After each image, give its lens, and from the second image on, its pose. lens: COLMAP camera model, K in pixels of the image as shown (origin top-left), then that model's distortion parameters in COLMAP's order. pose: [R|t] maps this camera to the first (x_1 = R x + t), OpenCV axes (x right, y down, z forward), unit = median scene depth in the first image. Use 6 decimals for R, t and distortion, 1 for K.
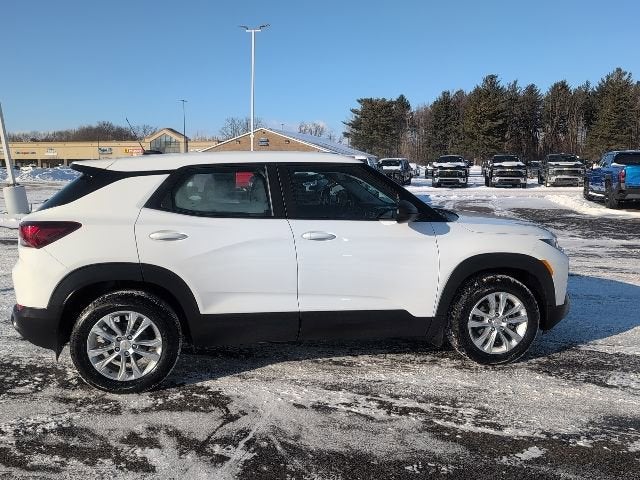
lens RADIAL K [[533.6, 0, 320.8], [0, 533.6, 243.0], [0, 0, 1]] dist [0.023566, -0.014242]
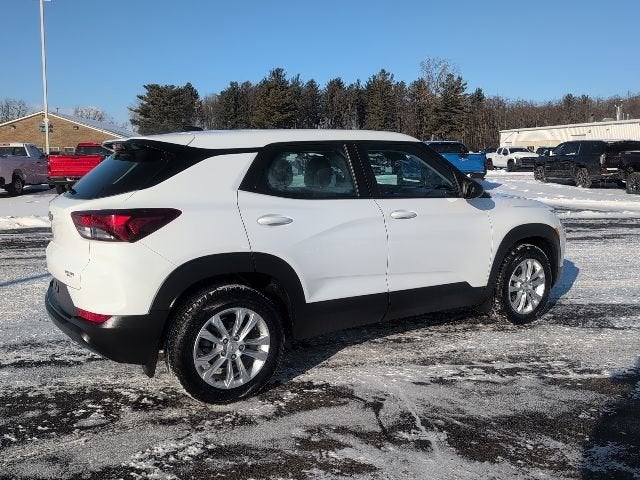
lens RADIAL K [[533.6, 0, 319.5], [0, 533.6, 238.6], [0, 0, 1]] dist [0.023566, -0.014242]
pose [[0.925551, -0.057864, 0.374176, -0.532941], [0.053965, 0.998324, 0.020900, 0.002583], [-0.374758, 0.000849, 0.927122, 0.131465]]
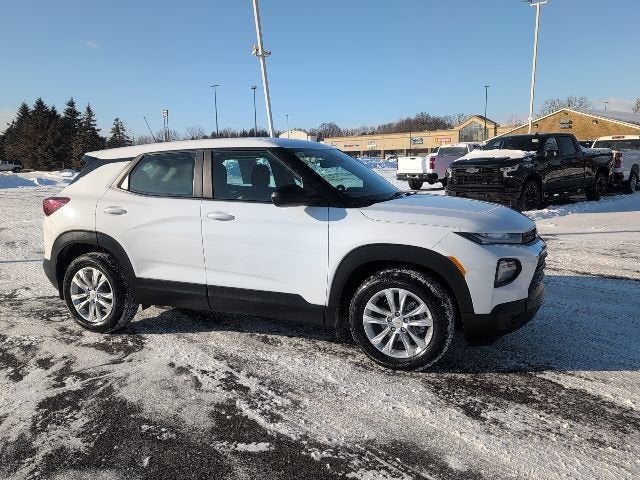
lens RADIAL K [[533.6, 0, 319.4], [0, 533.6, 240.0], [0, 0, 1]] dist [0.023566, -0.014242]
pose [[0.842351, 0.063192, -0.535212, 0.754429], [-0.054194, 0.998000, 0.032538, -0.011629], [0.536198, 0.001597, 0.844091, 0.196194]]
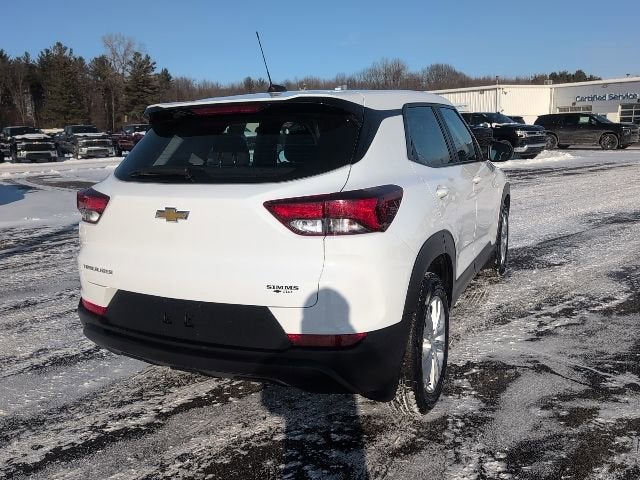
lens RADIAL K [[533.6, 0, 317.9], [0, 533.6, 239.9], [0, 0, 1]] dist [0.023566, -0.014242]
pose [[0.586983, -0.176088, 0.790217, -0.992986], [0.144900, 0.983150, 0.111447, -0.056420], [-0.796527, 0.049085, 0.602608, 0.647281]]
